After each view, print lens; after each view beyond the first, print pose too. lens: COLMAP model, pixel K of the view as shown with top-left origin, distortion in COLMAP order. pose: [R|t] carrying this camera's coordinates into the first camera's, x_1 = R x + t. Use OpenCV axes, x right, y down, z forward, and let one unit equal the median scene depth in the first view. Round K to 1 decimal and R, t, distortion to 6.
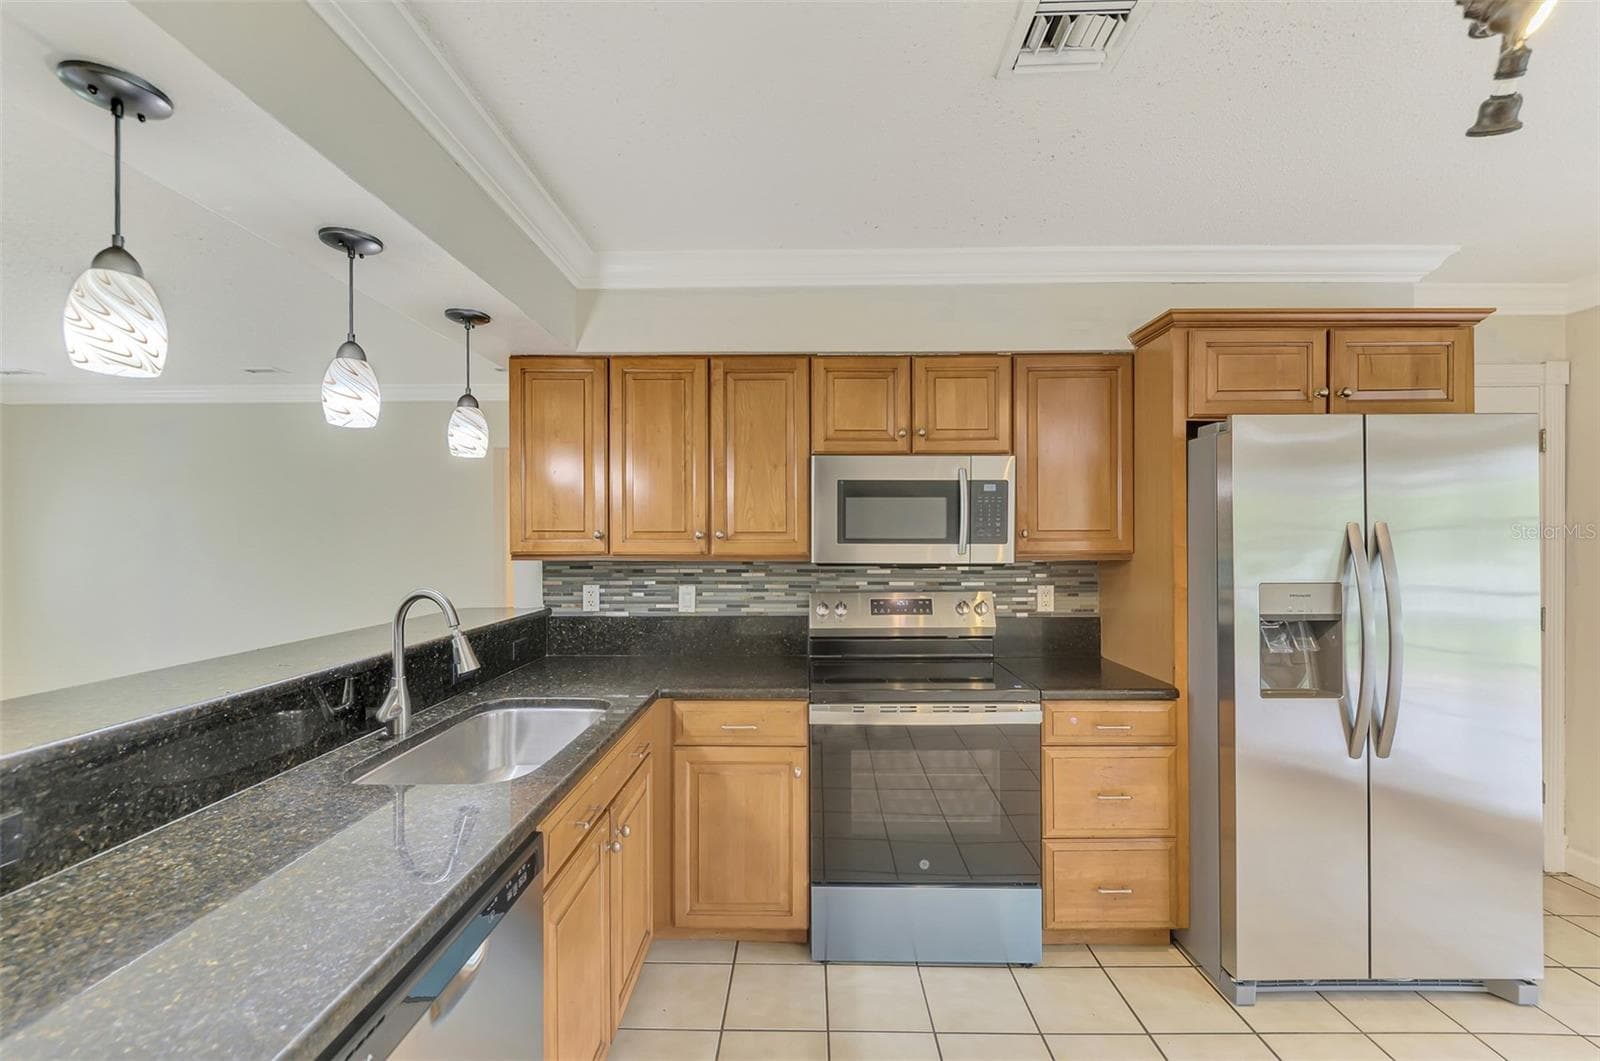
lens RADIAL K [[676.5, 0, 784.0], [0, 676.5, 540.8], [0, 0, 1]] dist [-0.000580, -0.000598]
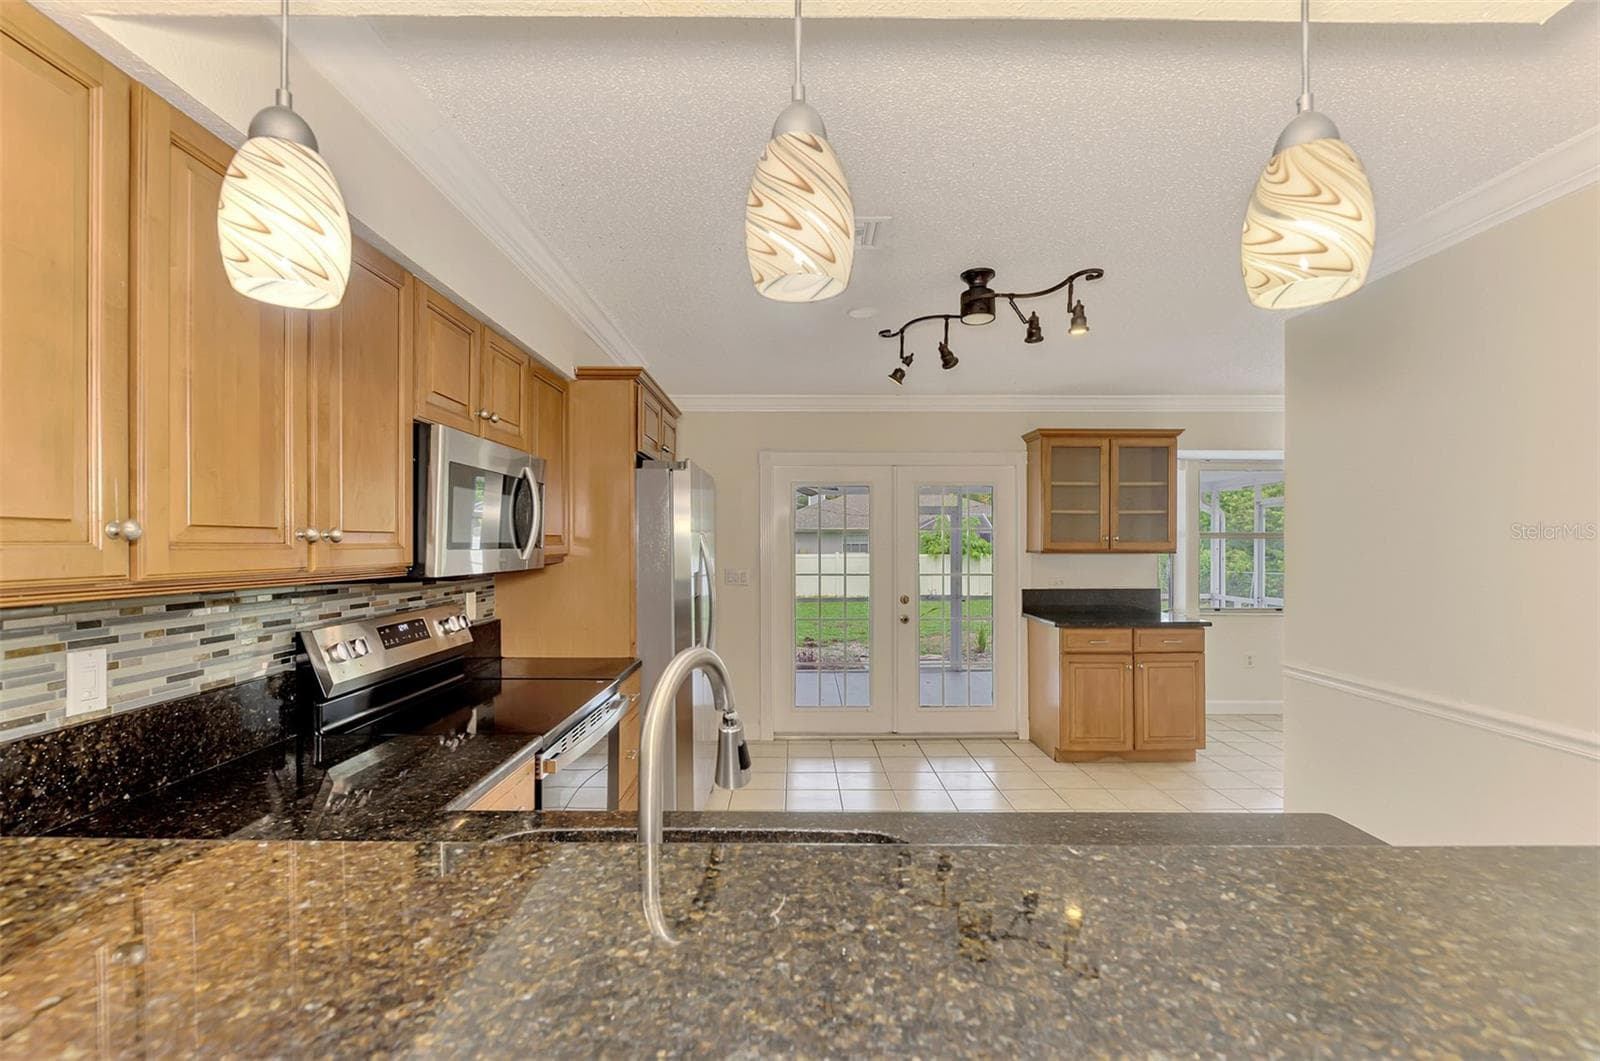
lens RADIAL K [[711.0, 0, 803.0], [0, 711.0, 541.9], [0, 0, 1]] dist [-0.001274, -0.000212]
pose [[-0.029815, 0.002966, 0.999551, -0.607807], [-0.006792, 0.999972, -0.003170, -0.004402], [-0.999532, -0.006884, -0.029794, 0.560596]]
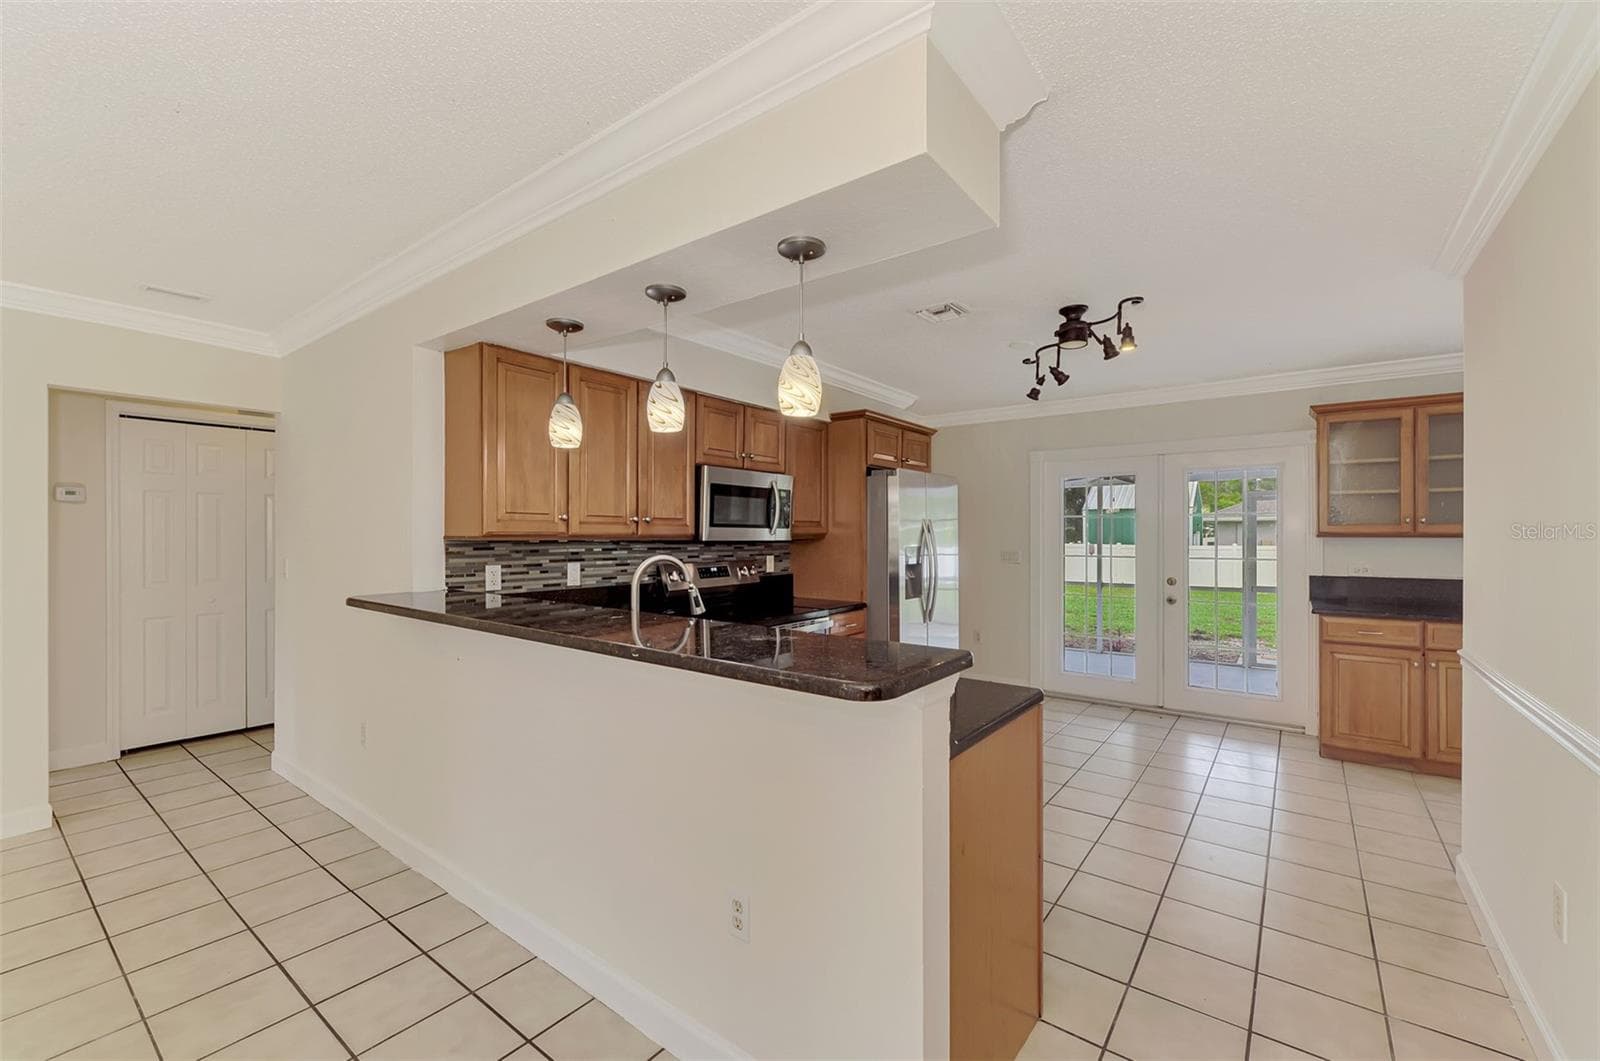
lens RADIAL K [[676.5, 0, 790.0], [0, 676.5, 526.6], [0, 0, 1]] dist [-0.000580, -0.000598]
pose [[0.596786, 0.012019, 0.802310, -0.855326], [-0.007337, 0.999928, -0.009523, 0.012419], [-0.802367, -0.000203, 0.596831, 0.009553]]
